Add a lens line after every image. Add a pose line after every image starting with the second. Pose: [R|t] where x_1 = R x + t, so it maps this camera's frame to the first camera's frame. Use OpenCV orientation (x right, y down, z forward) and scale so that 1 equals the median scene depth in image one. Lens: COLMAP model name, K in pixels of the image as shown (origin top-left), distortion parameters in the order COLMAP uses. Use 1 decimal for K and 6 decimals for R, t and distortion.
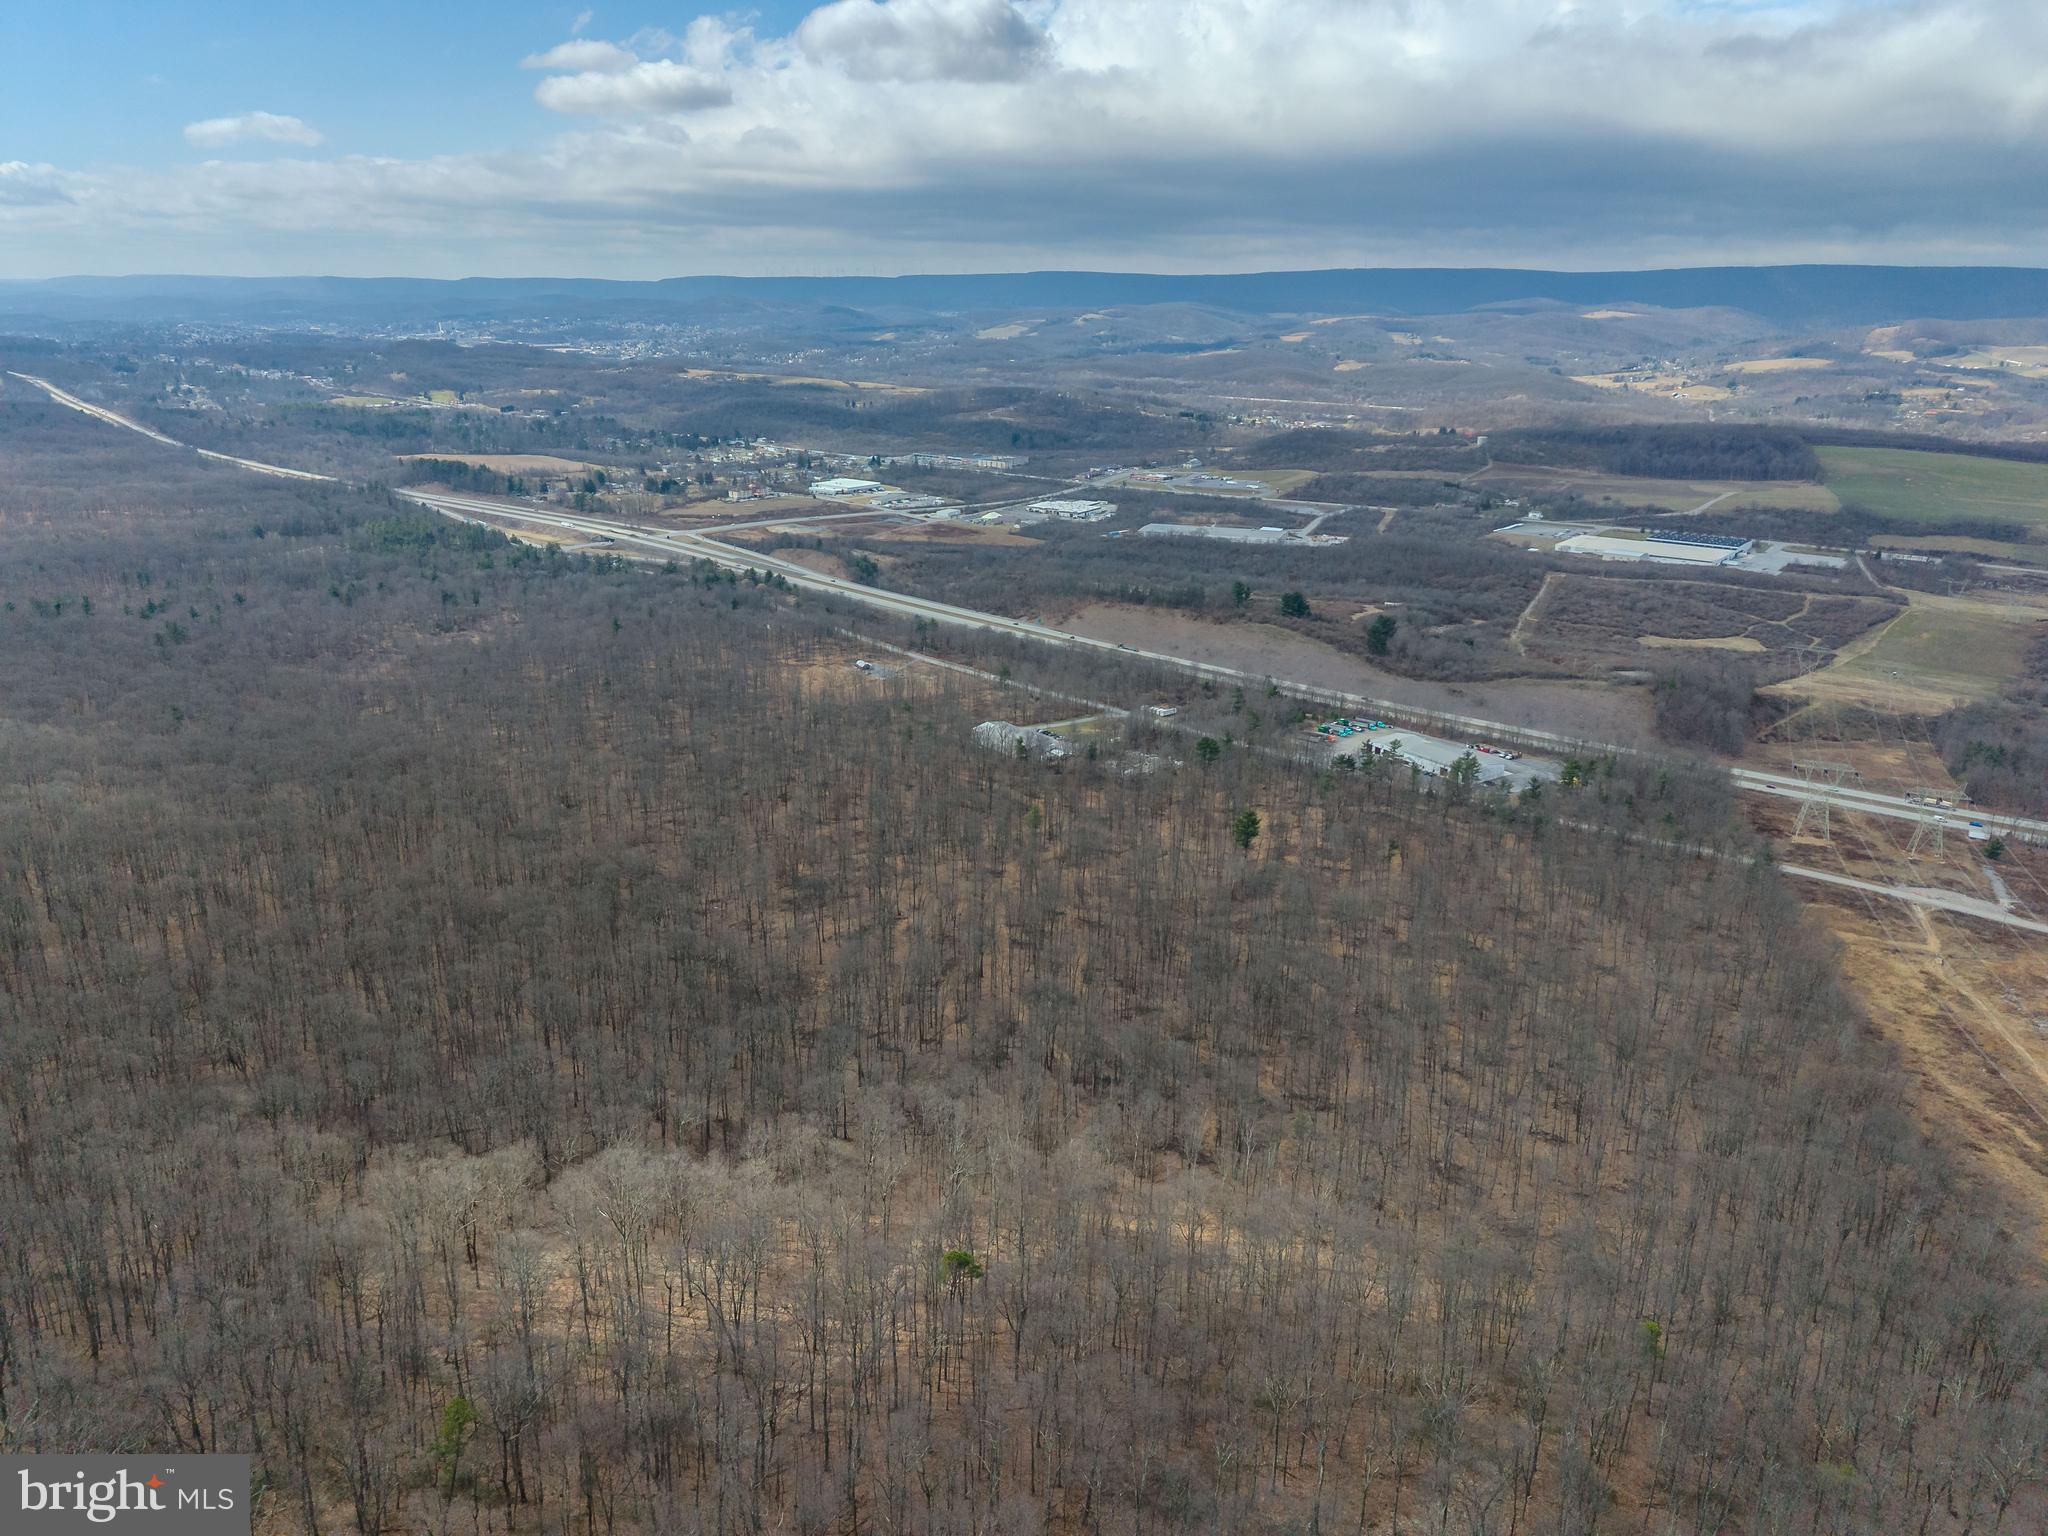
lens RADIAL K [[1402.6, 0, 1017.8], [0, 1402.6, 776.2], [0, 0, 1]] dist [0.058090, -0.031099]
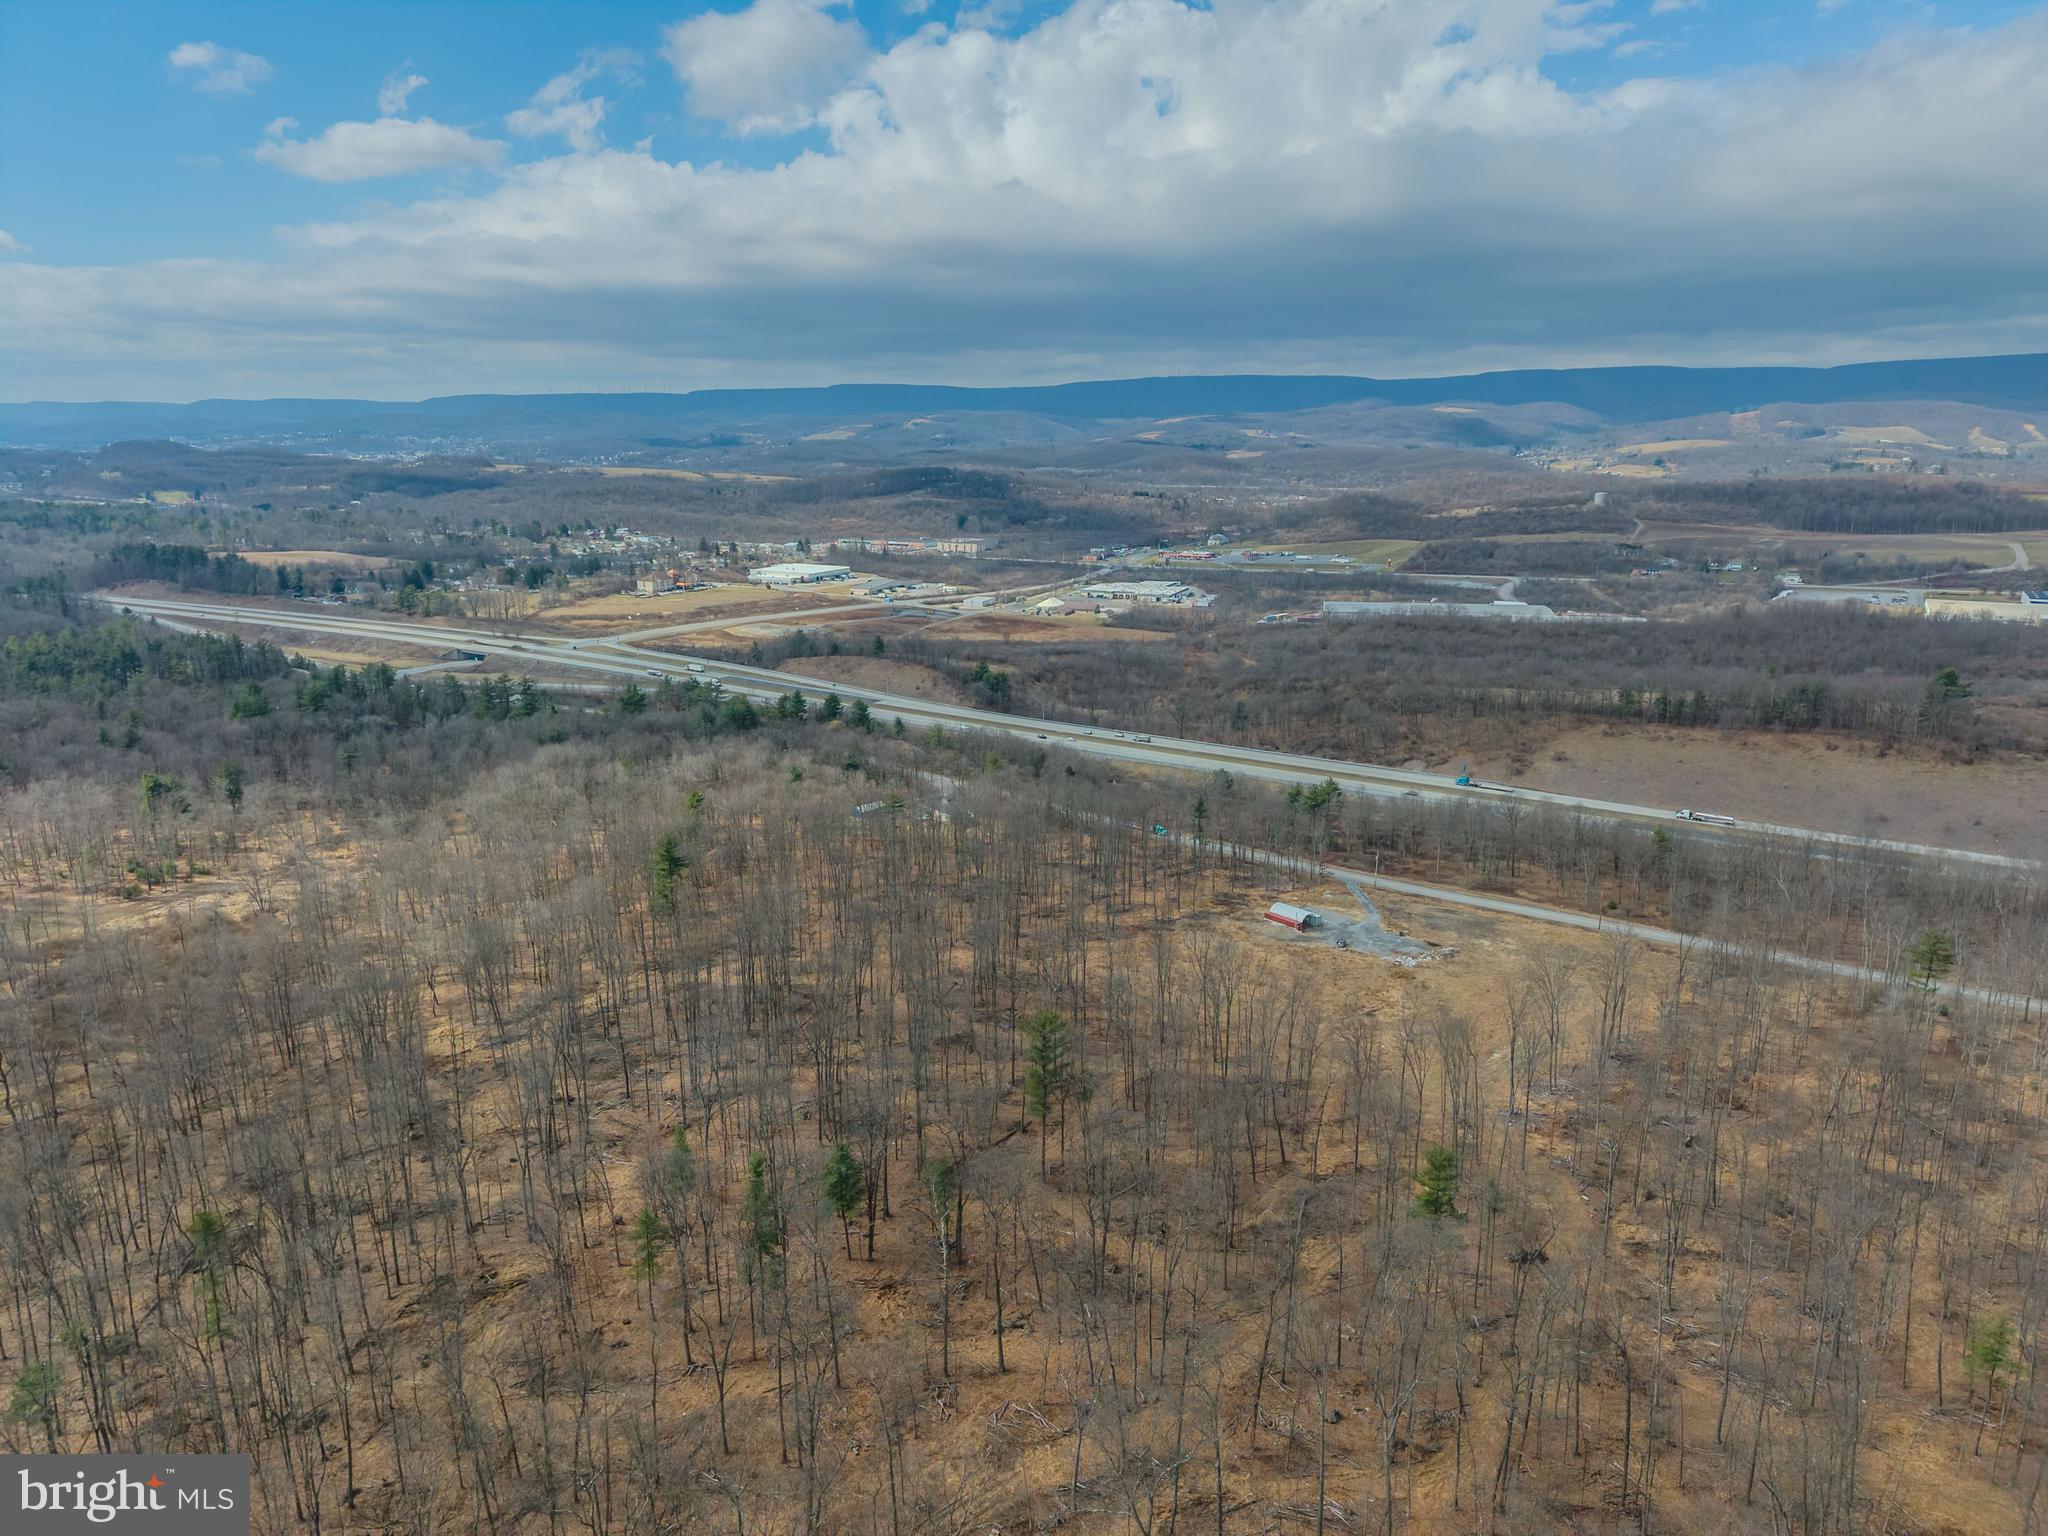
lens RADIAL K [[1402.6, 0, 1037.3], [0, 1402.6, 767.0], [0, 0, 1]] dist [0.058090, -0.031099]
pose [[0.986479, -0.049951, 0.156091, -0.146224], [0.063395, 0.994584, -0.082365, -0.056294], [-0.151131, 0.091147, 0.984303, 0.374429]]
